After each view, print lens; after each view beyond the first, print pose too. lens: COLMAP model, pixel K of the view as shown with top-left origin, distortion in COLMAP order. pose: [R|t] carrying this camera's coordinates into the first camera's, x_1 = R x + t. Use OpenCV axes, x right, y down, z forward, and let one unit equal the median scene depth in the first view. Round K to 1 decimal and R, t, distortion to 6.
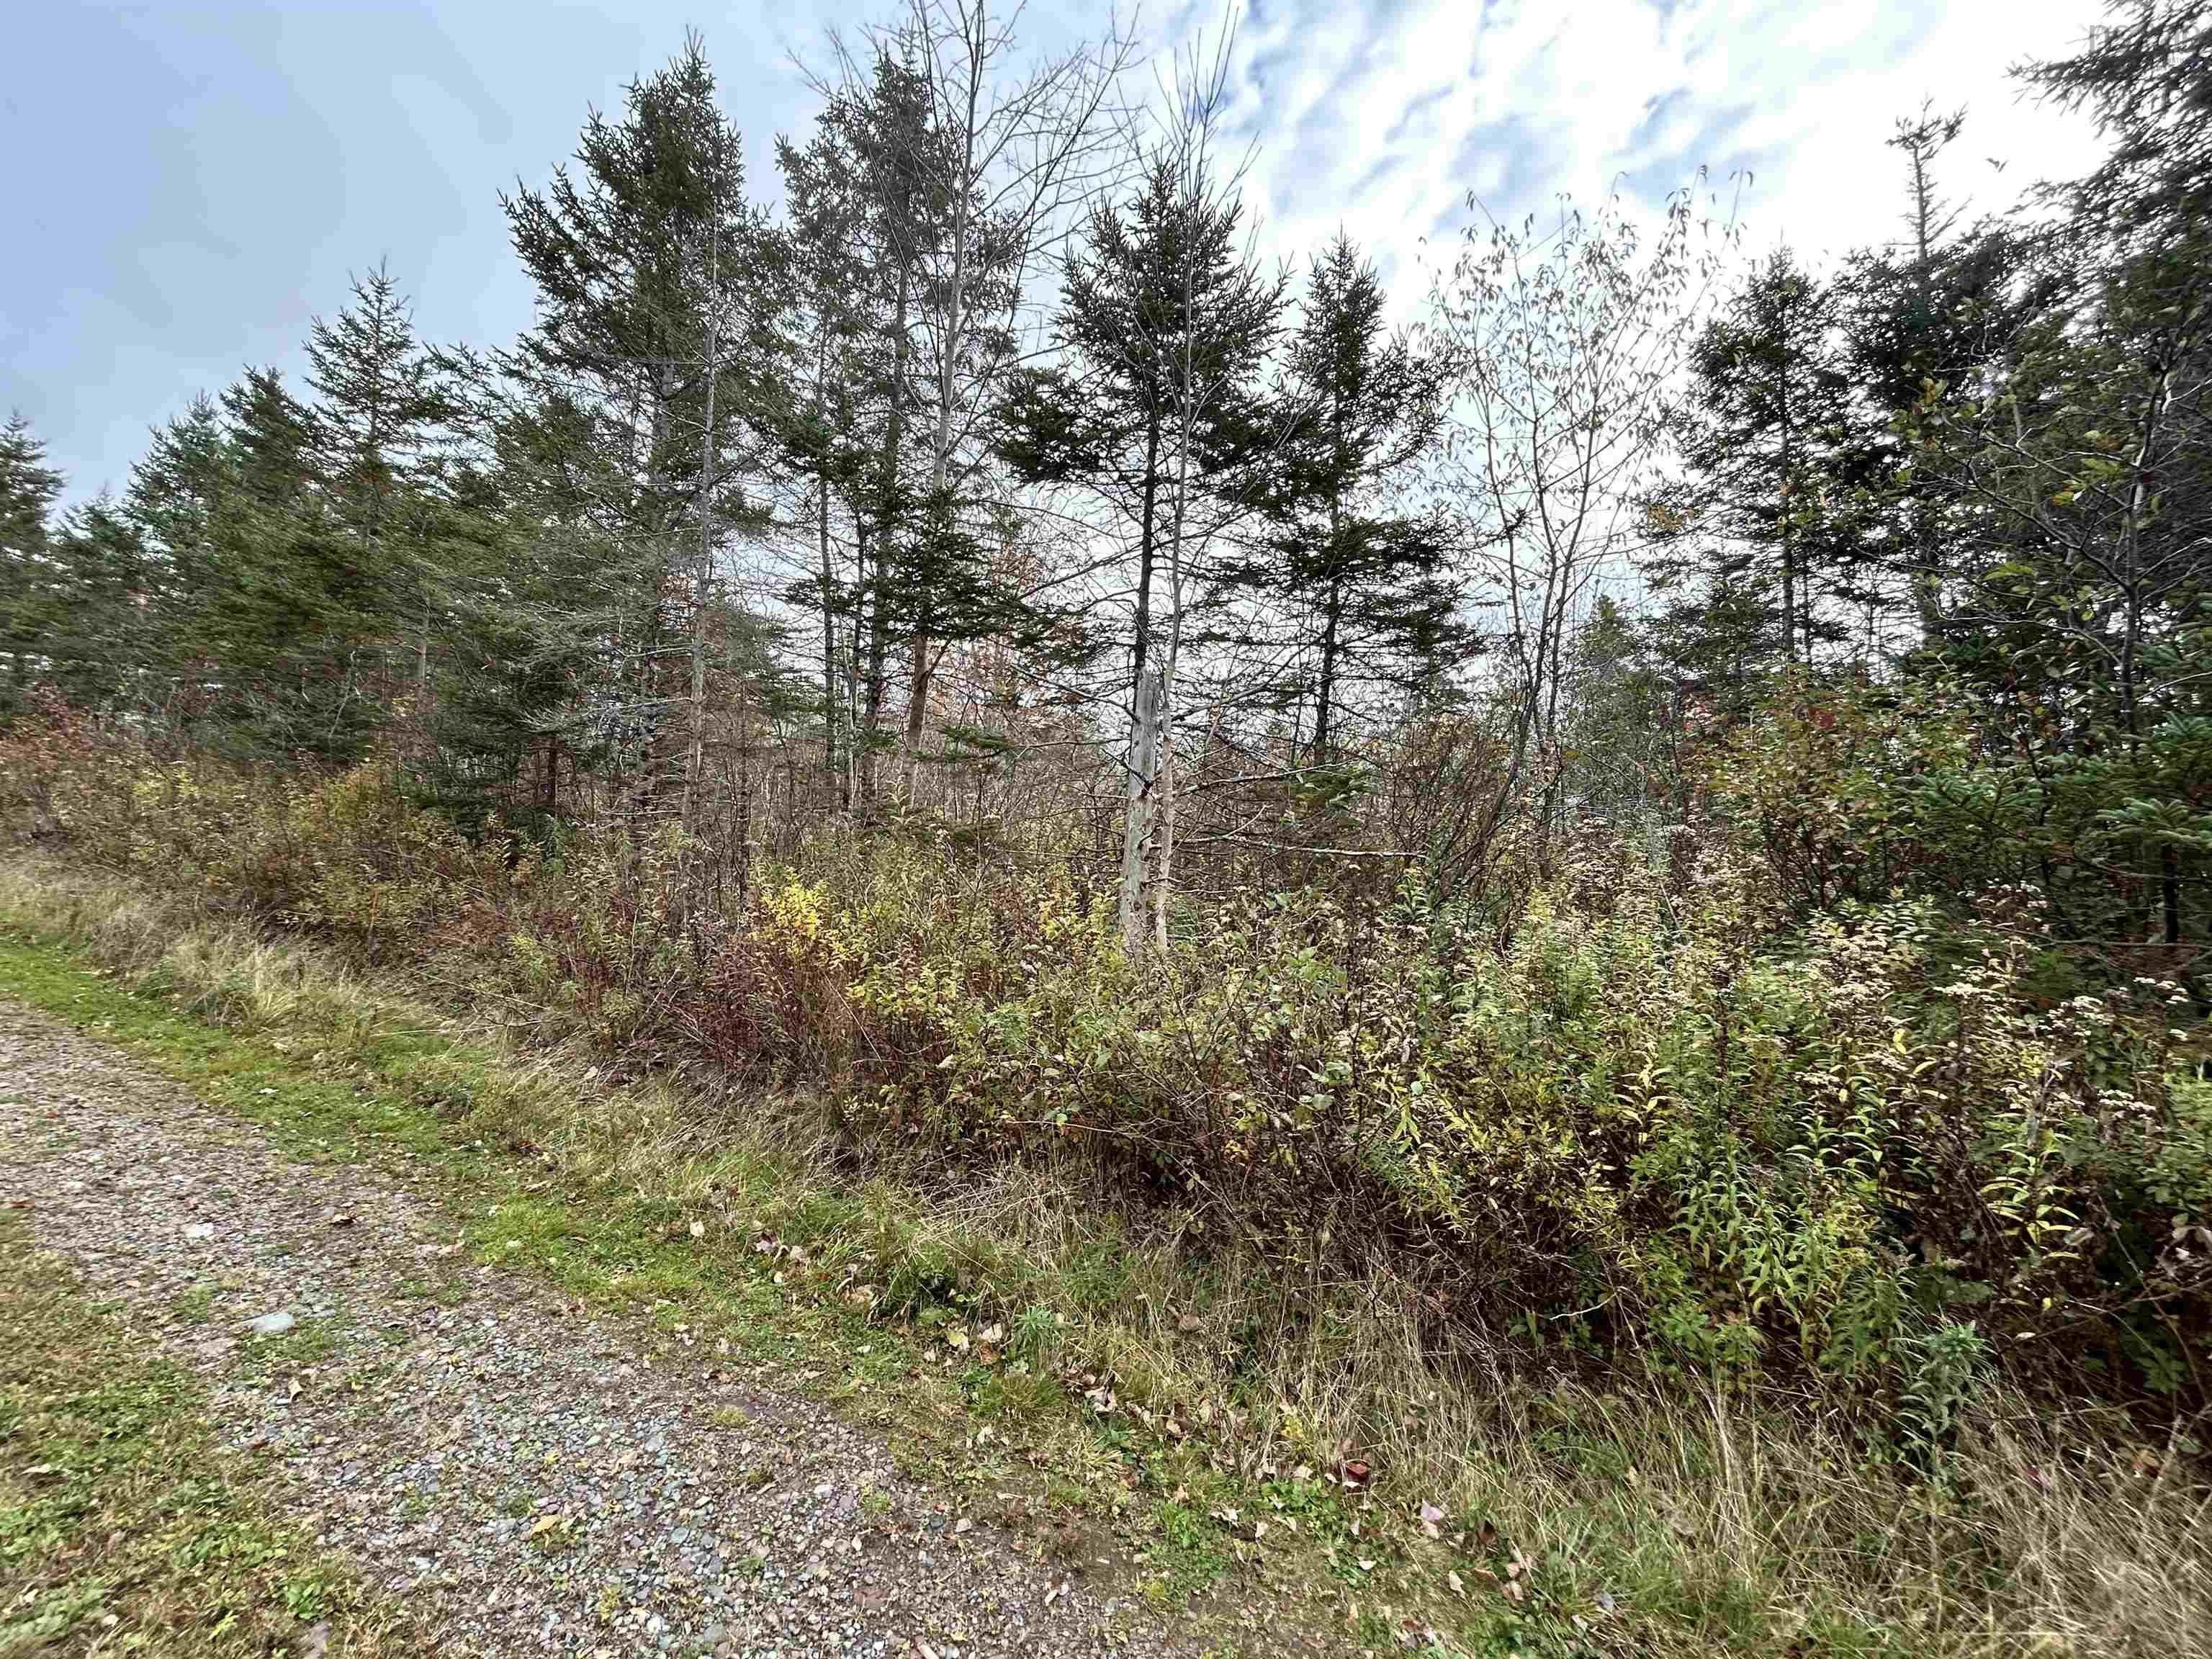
lens RADIAL K [[897.5, 0, 1113.2], [0, 897.5, 828.6], [0, 0, 1]] dist [-0.003488, 0.000902]
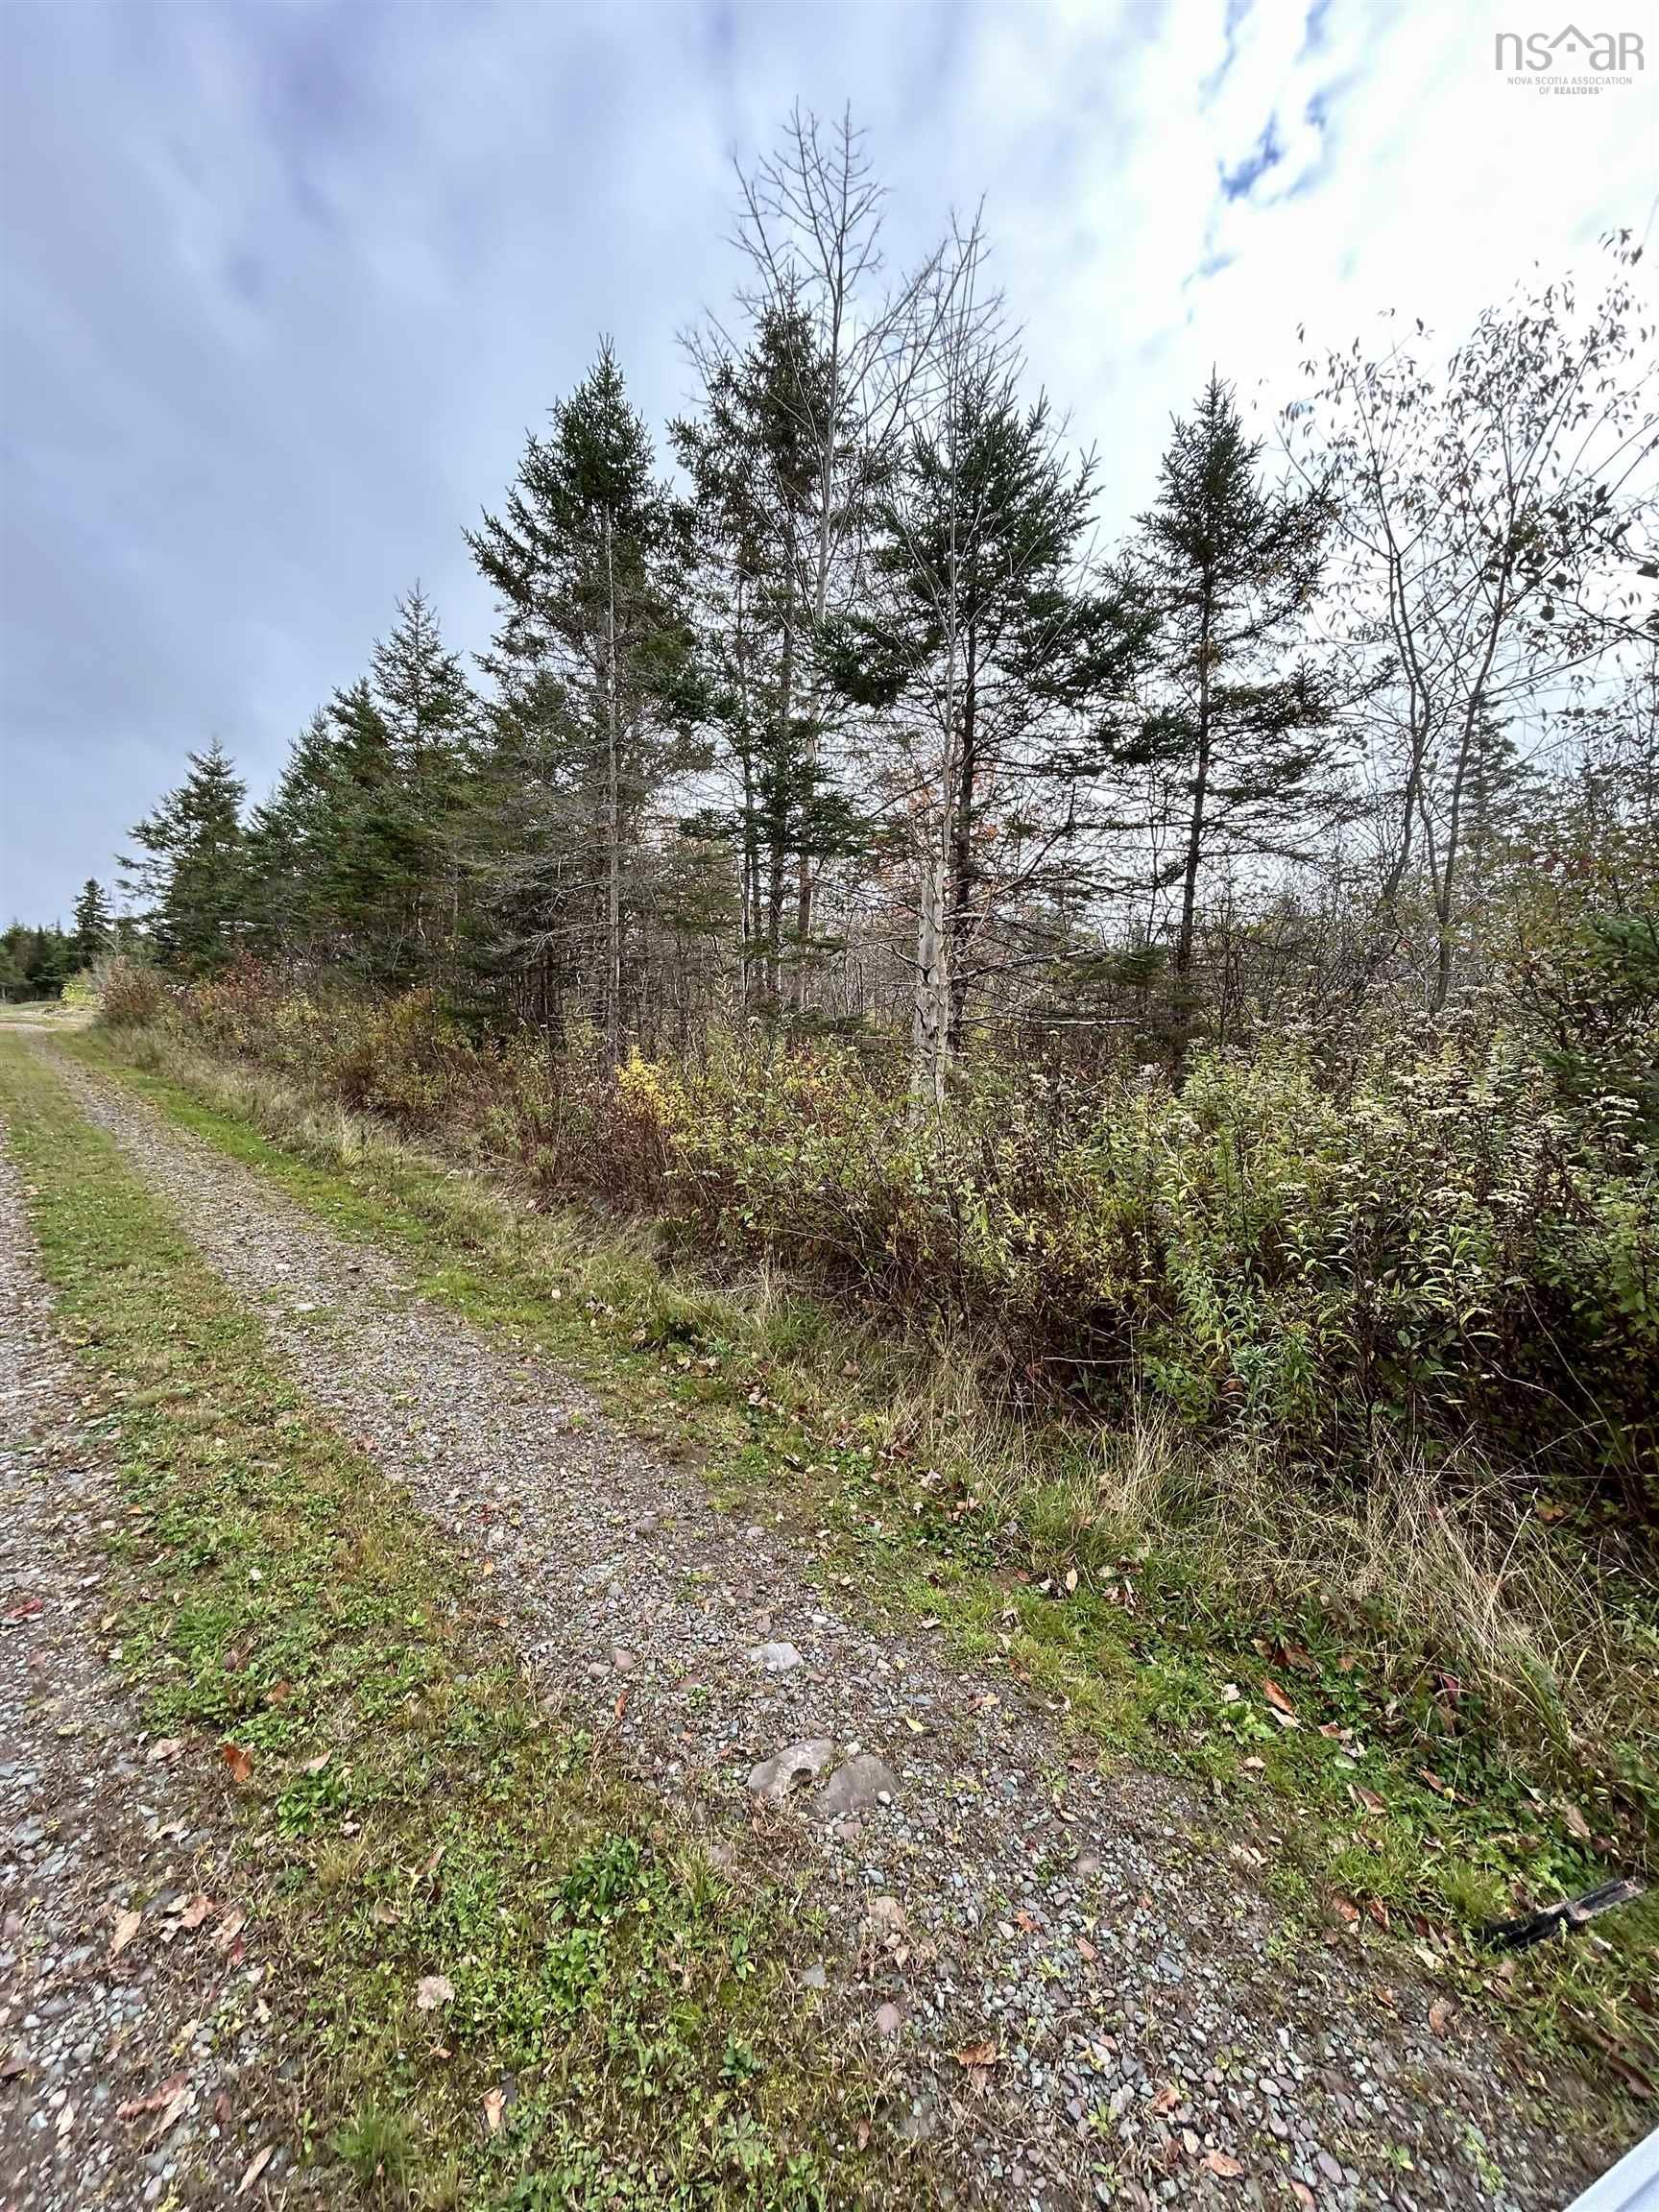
lens RADIAL K [[897.5, 0, 835.8], [0, 897.5, 1102.6], [0, 0, 1]] dist [-0.003488, 0.000902]
pose [[0.951887, -0.007129, -0.306366, 0.176400], [0.030968, 0.996849, 0.073023, 0.019970], [0.304880, -0.078998, 0.949109, -0.092229]]
